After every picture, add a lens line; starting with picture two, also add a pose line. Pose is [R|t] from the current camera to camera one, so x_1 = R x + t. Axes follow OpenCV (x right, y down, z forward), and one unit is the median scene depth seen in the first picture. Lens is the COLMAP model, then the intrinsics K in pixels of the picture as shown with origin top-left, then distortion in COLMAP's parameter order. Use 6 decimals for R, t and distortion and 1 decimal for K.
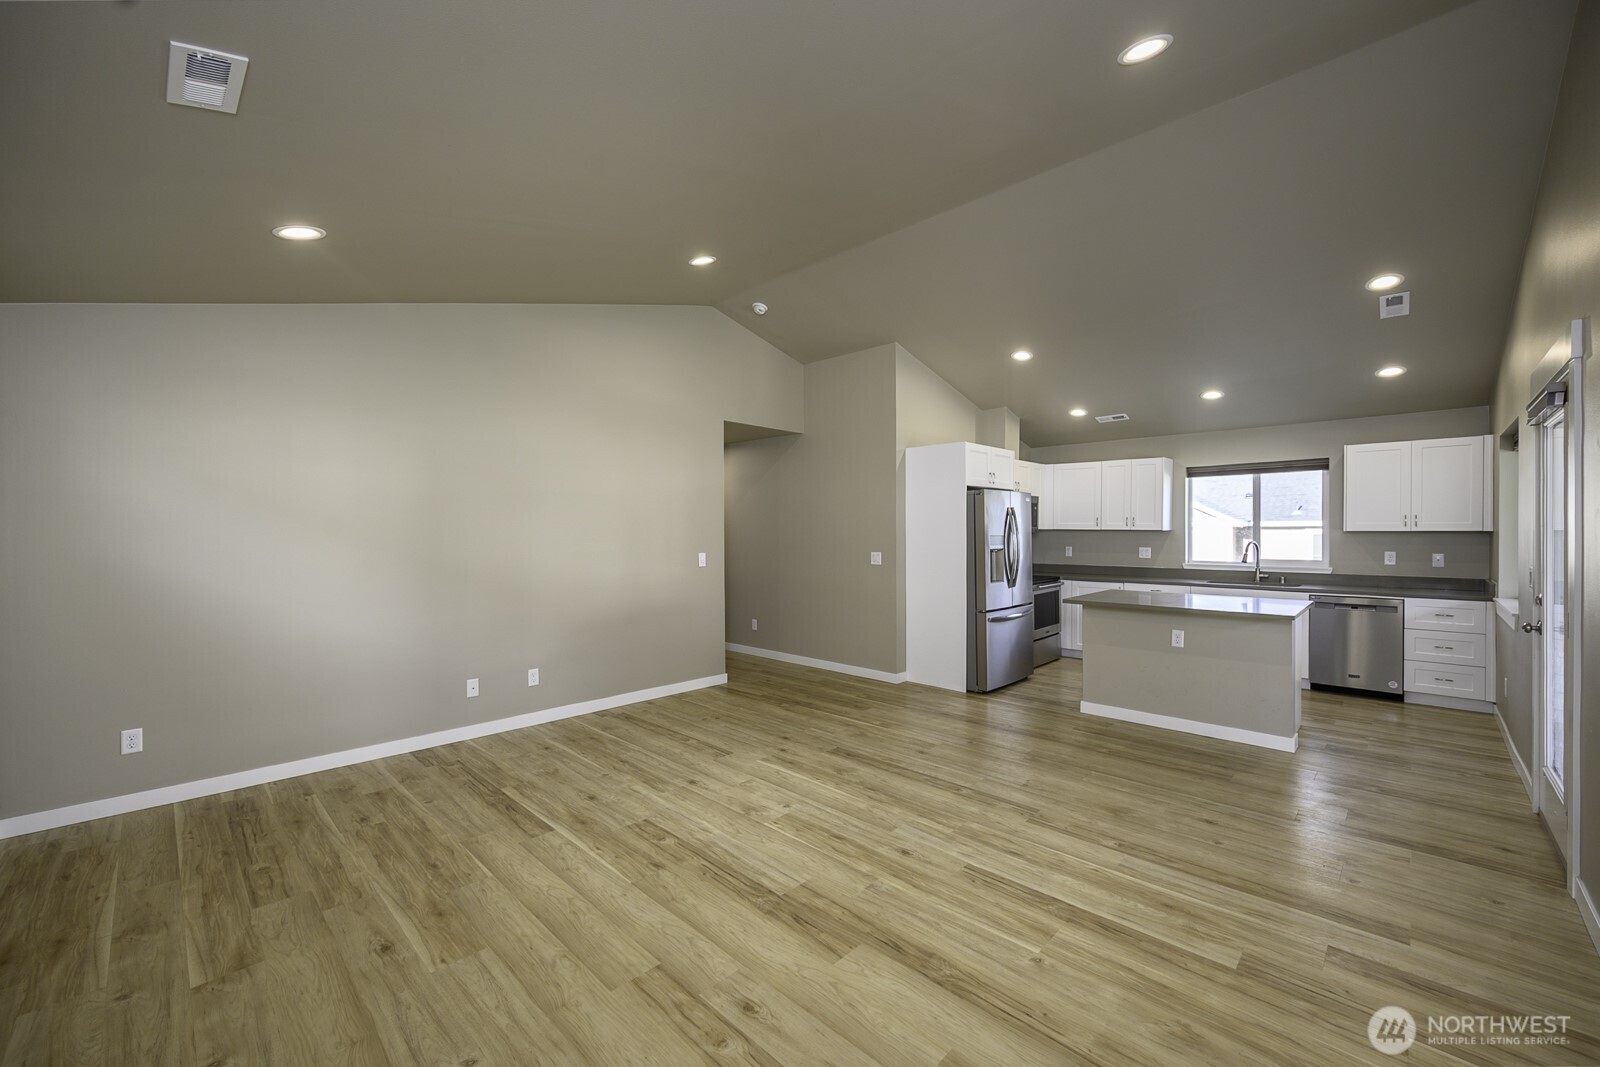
lens RADIAL K [[644.6, 0, 796.6], [0, 644.6, 536.9], [0, 0, 1]] dist [-0.001412, -0.001121]
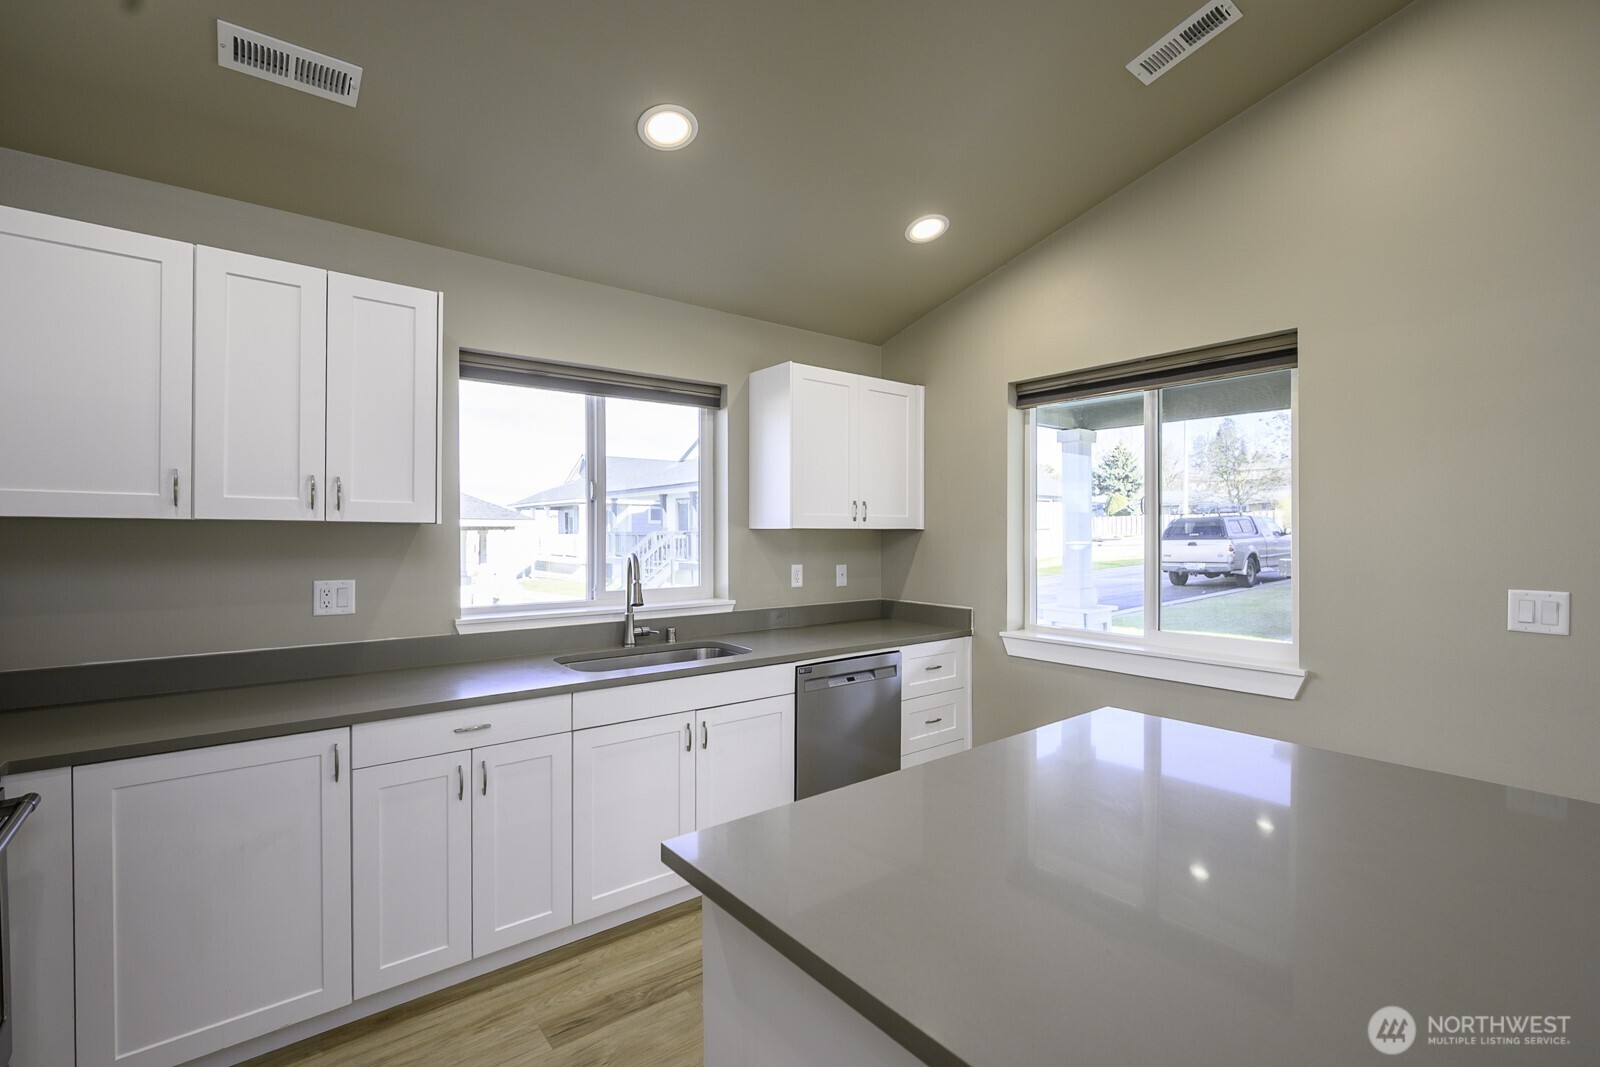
lens RADIAL K [[716.2, 0, 798.8], [0, 716.2, 533.2], [0, 0, 1]] dist [0.007501, -0.000451]
pose [[0.127754, 0.000625, 0.991806, 0.347784], [0.008692, 0.999961, -0.001750, -0.004911], [-0.991768, 0.008844, 0.127744, 1.113881]]
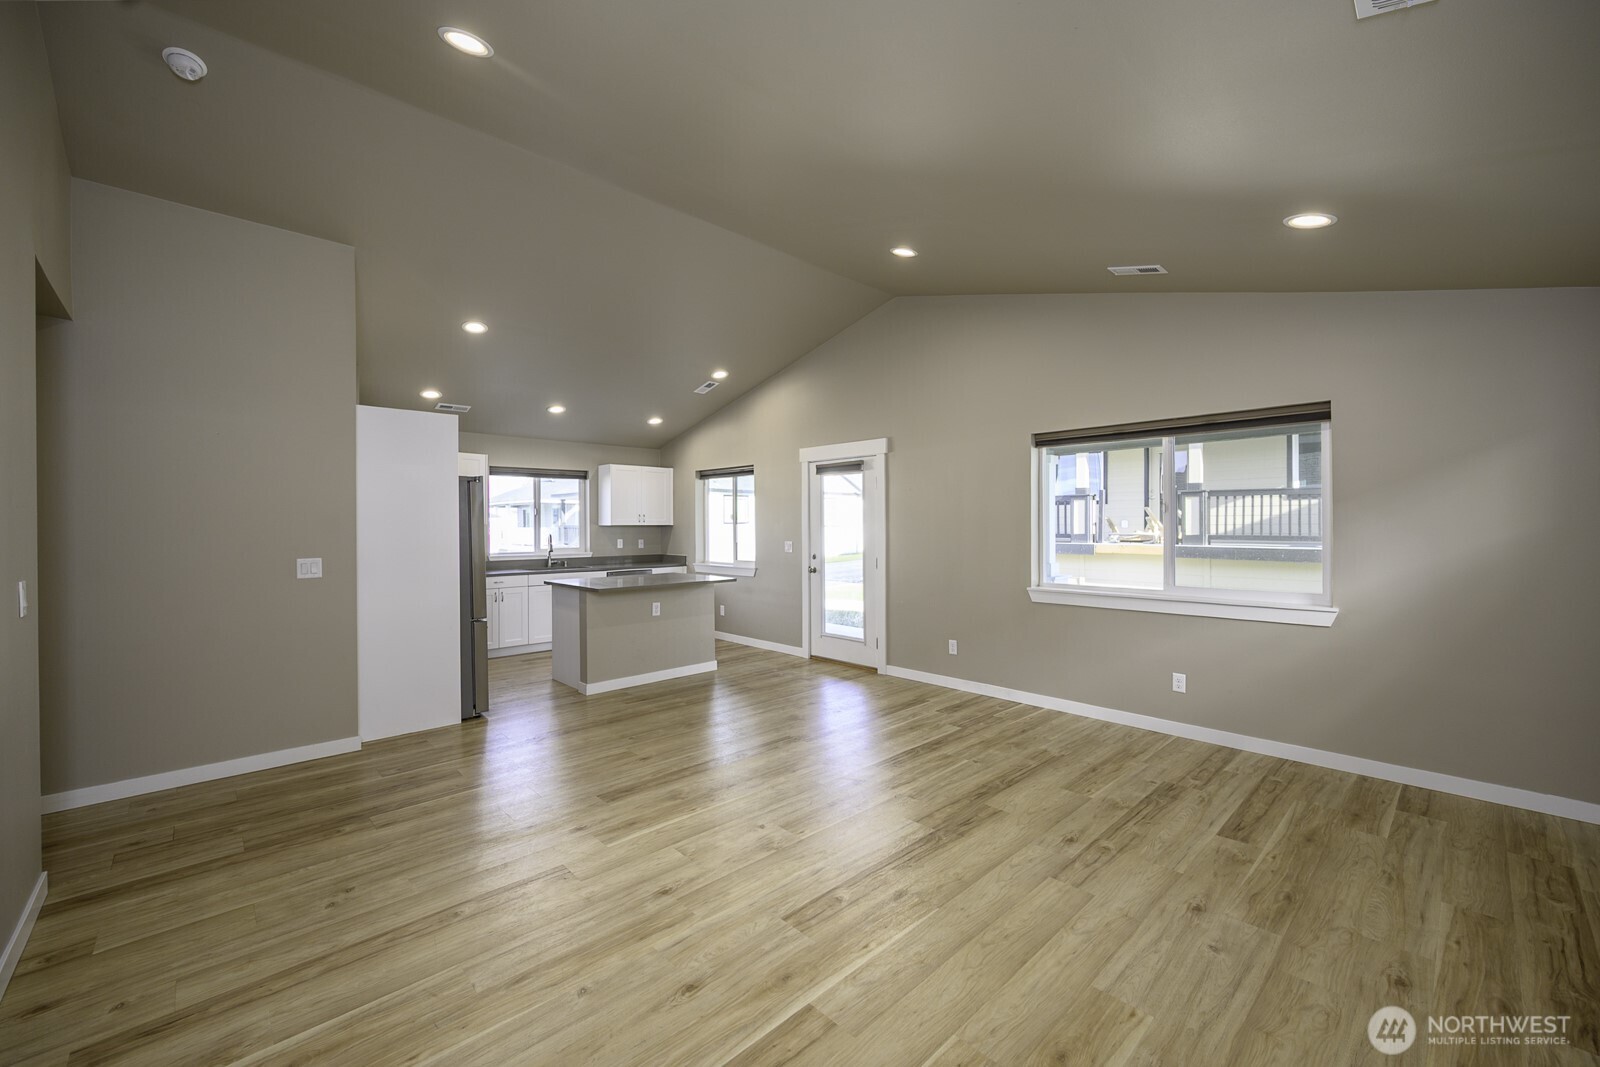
lens RADIAL K [[644.6, 0, 812.8], [0, 644.6, 521.6], [0, 0, 1]] dist [-0.001412, -0.001121]
pose [[0.018017, 0.006612, 0.999816, -0.657499], [0.012881, 0.999894, -0.006845, -0.002097], [-0.999755, 0.013002, 0.017930, 0.647840]]
